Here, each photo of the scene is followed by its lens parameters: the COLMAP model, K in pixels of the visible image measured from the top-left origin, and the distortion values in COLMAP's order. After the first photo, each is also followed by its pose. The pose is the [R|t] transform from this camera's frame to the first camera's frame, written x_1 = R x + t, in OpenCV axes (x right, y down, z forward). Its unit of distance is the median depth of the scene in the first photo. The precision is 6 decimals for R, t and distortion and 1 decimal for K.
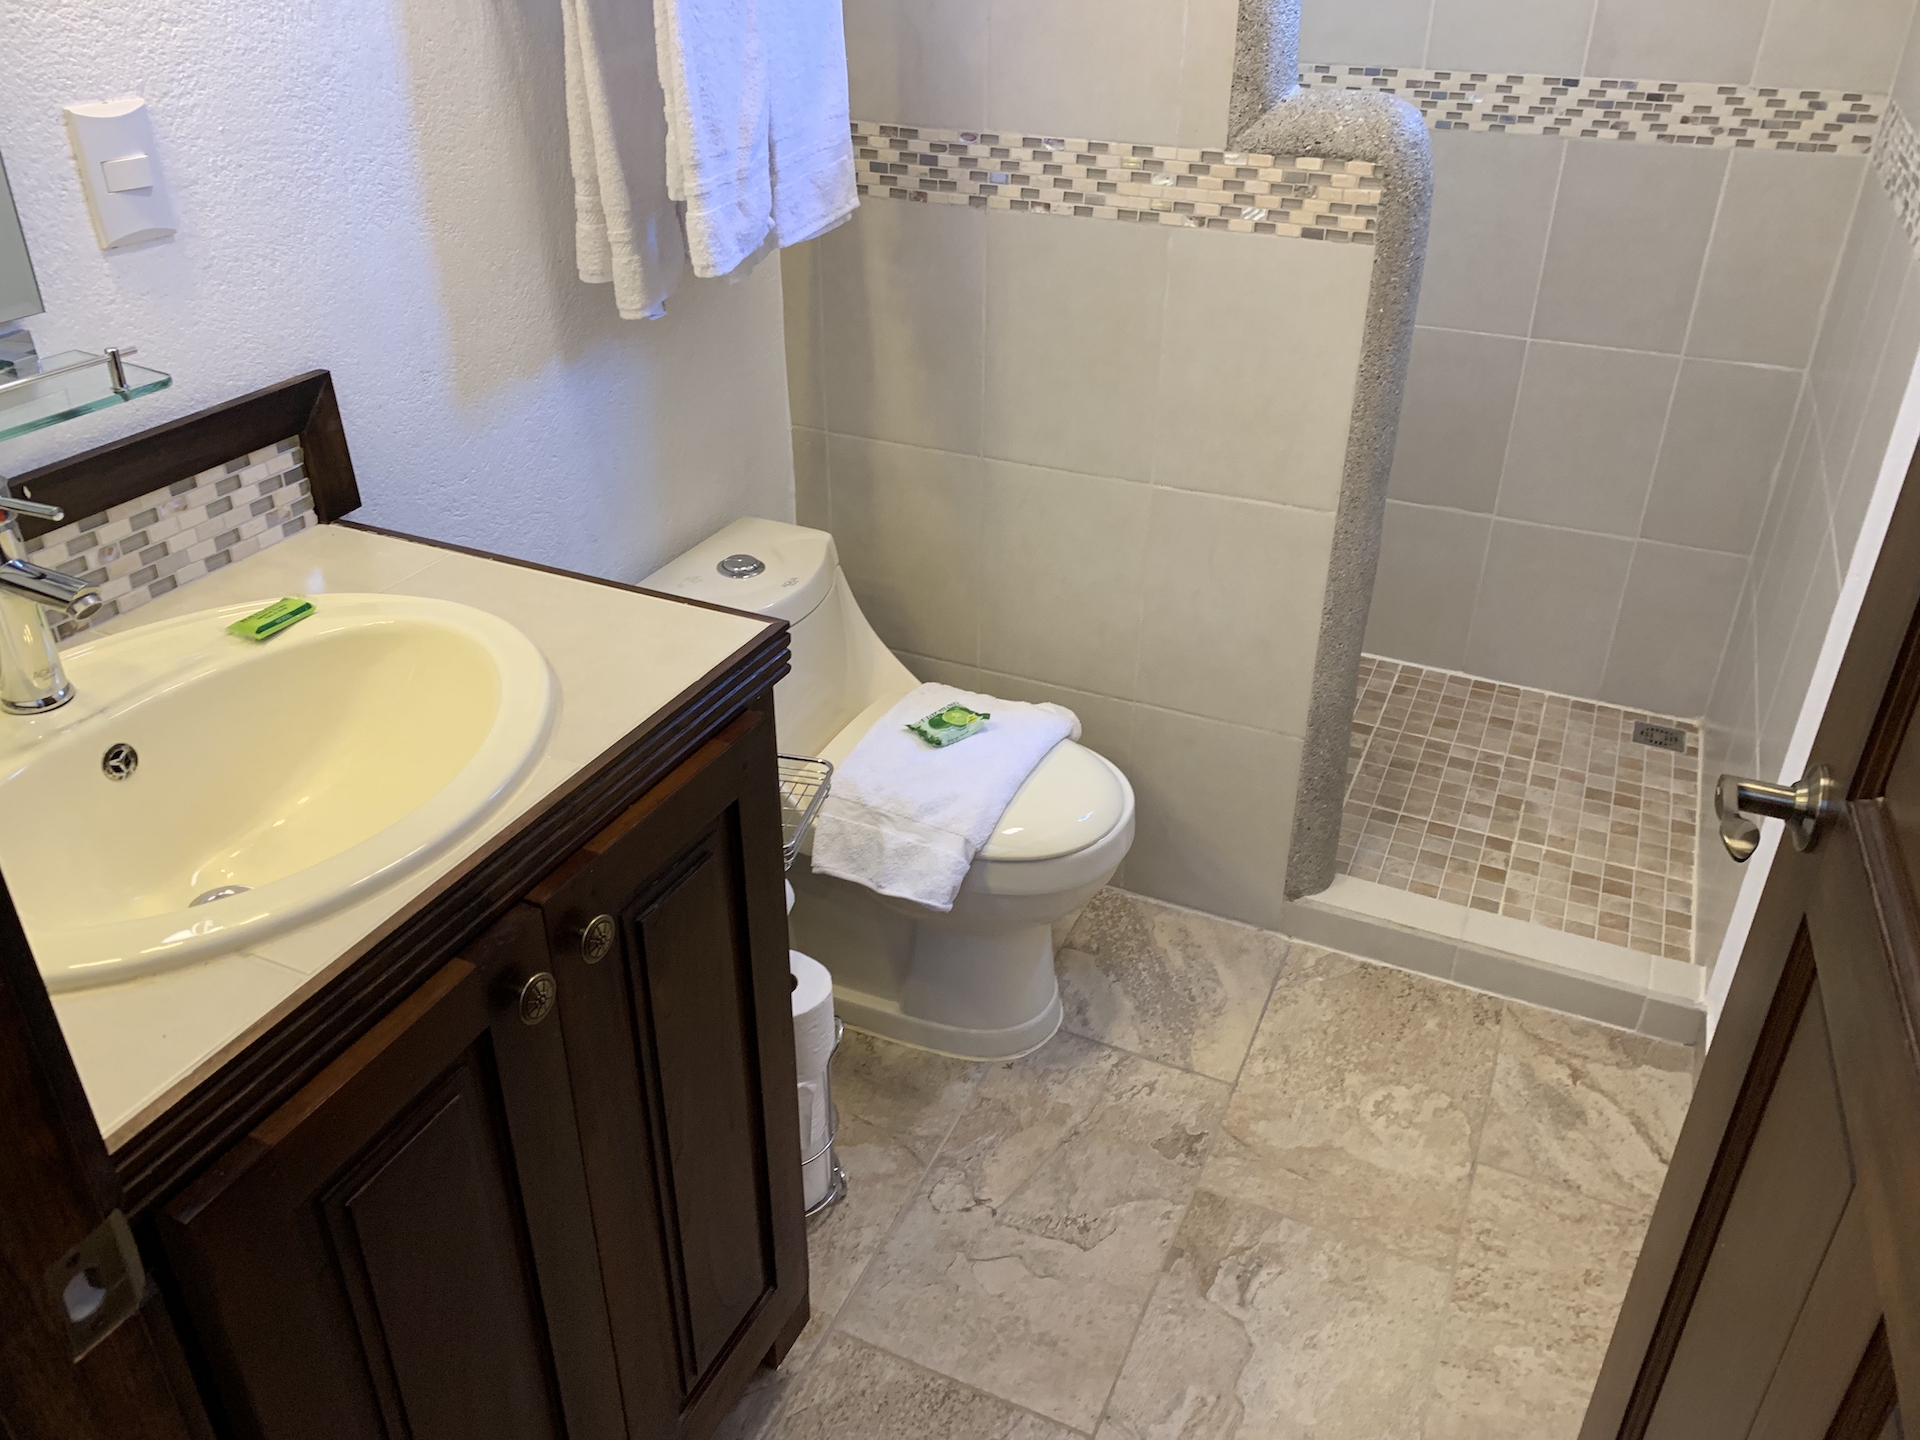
lens RADIAL K [[1480.4, 0, 960.0], [0, 1480.4, 707.8], [0, 0, 1]] dist [0.008640, 0.001407]
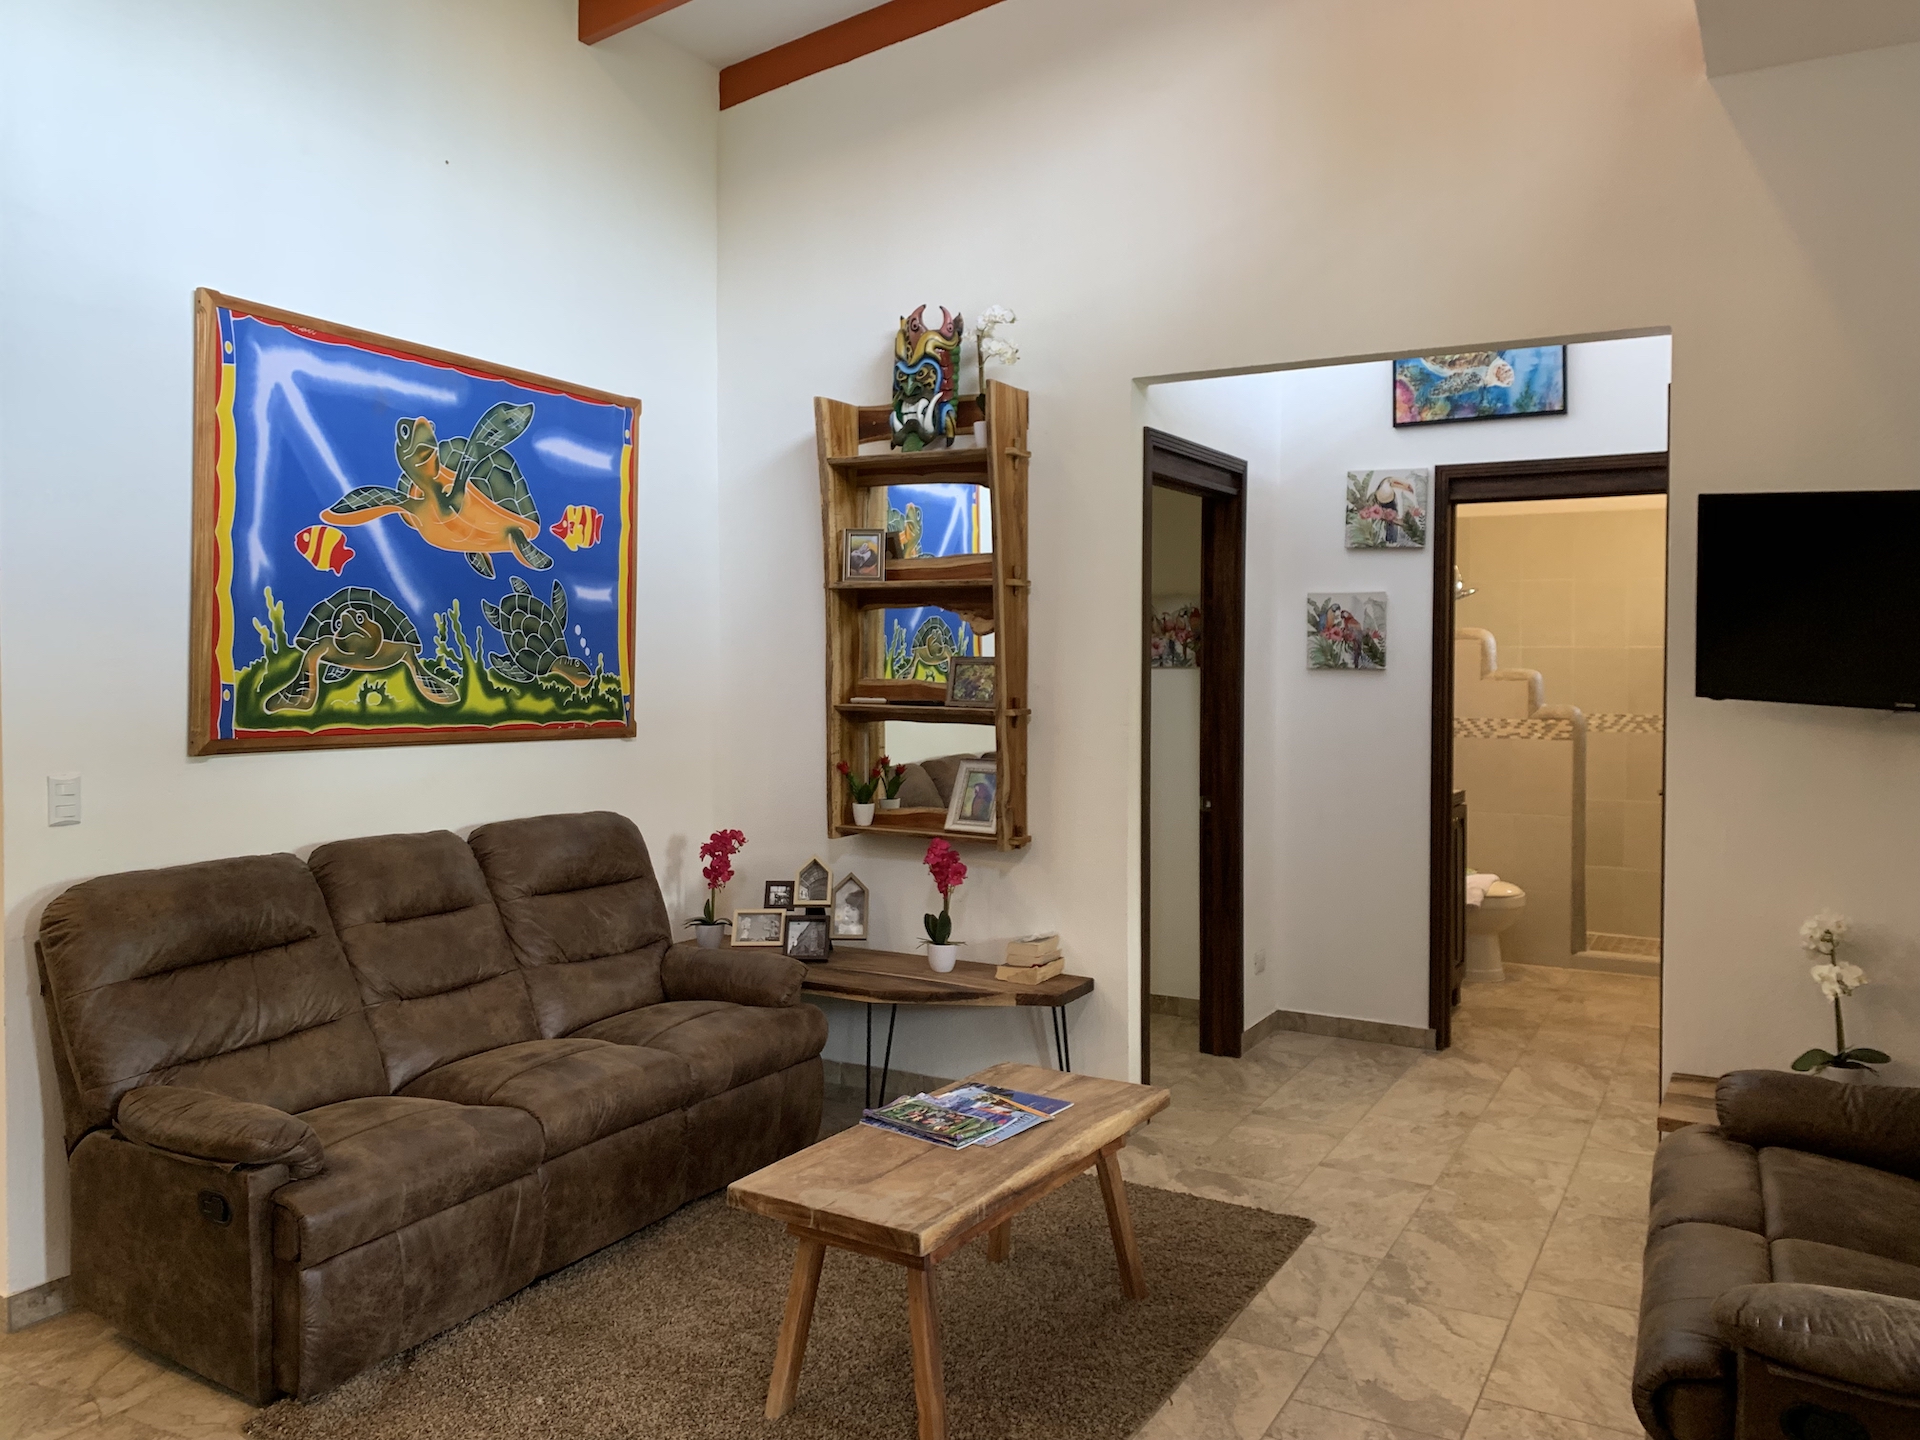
lens RADIAL K [[1480.4, 0, 965.4], [0, 1480.4, 720.6], [0, 0, 1]] dist [0.008640, 0.001407]
pose [[0.997125, -0.004781, -0.075620, -0.916510], [-0.030719, 0.886799, -0.461132, 1.343824], [0.069264, 0.462130, 0.884103, -2.315049]]
